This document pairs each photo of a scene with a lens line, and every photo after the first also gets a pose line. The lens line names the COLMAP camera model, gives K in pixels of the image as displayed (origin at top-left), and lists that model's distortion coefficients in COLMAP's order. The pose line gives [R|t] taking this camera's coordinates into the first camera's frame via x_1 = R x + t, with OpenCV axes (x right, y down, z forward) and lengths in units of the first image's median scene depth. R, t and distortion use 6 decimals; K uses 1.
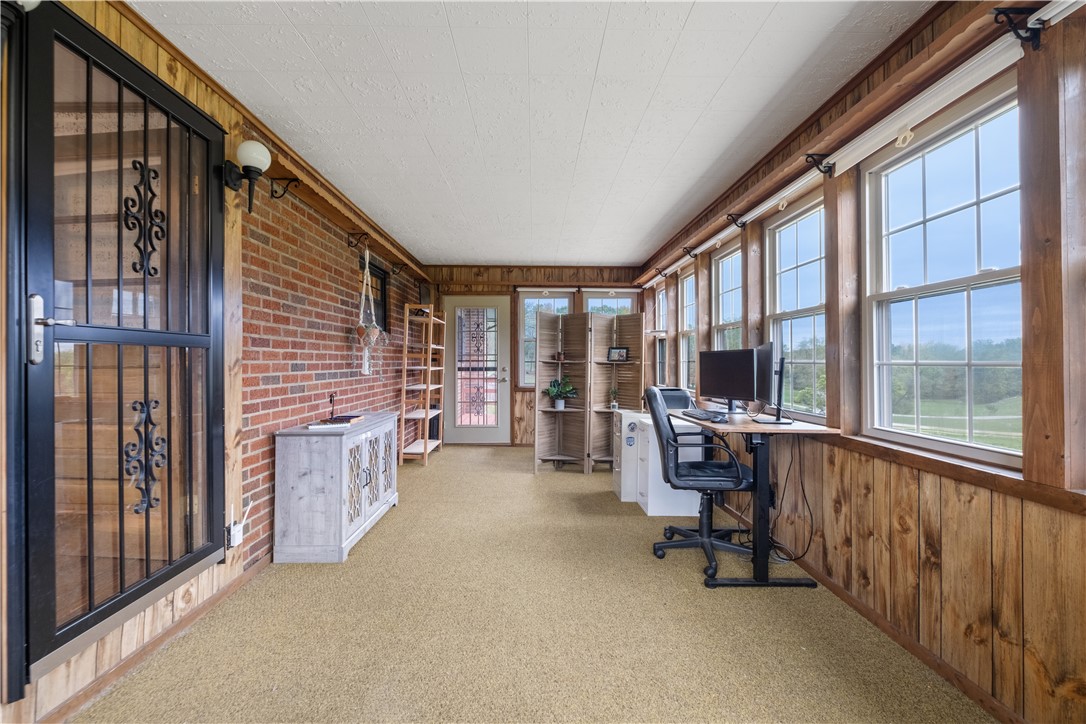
lens RADIAL K [[483.7, 0, 541.2], [0, 483.7, 360.2], [0, 0, 1]] dist [-0.004342, -0.001026]
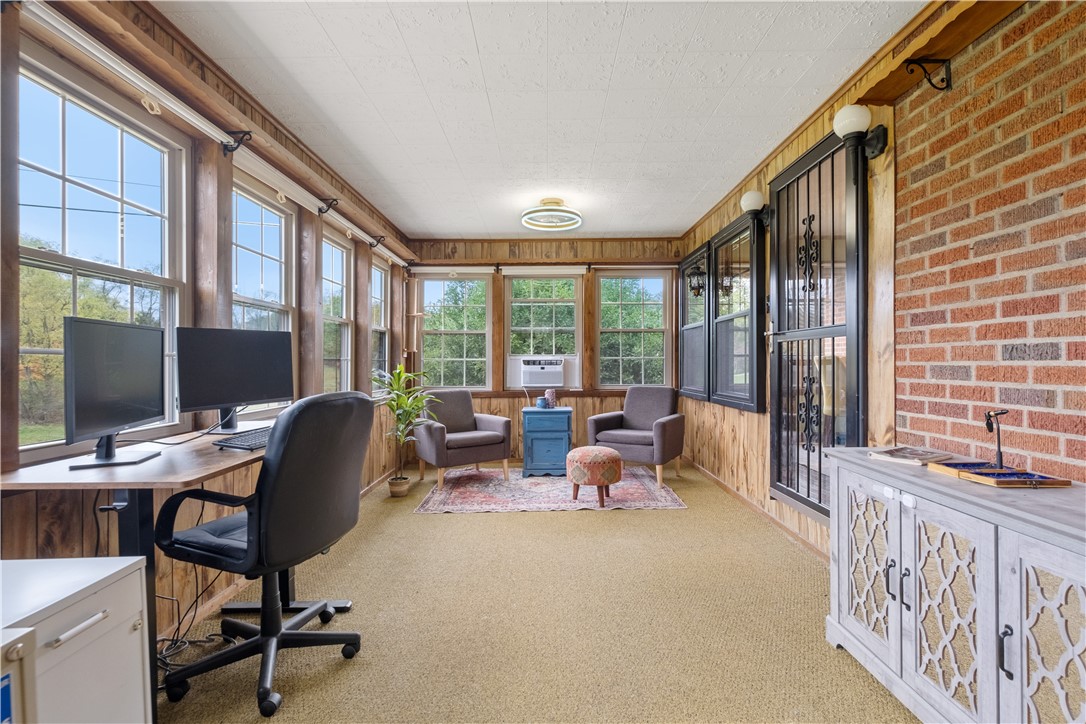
lens RADIAL K [[532.1, 0, 543.5], [0, 532.1, 361.0], [0, 0, 1]] dist [0.000325, 0.000037]
pose [[-0.999541, 0.008320, 0.029129, -0.039105], [0.008176, 0.999954, -0.005048, 0.026975], [-0.029170, -0.004808, -0.999563, 1.879748]]
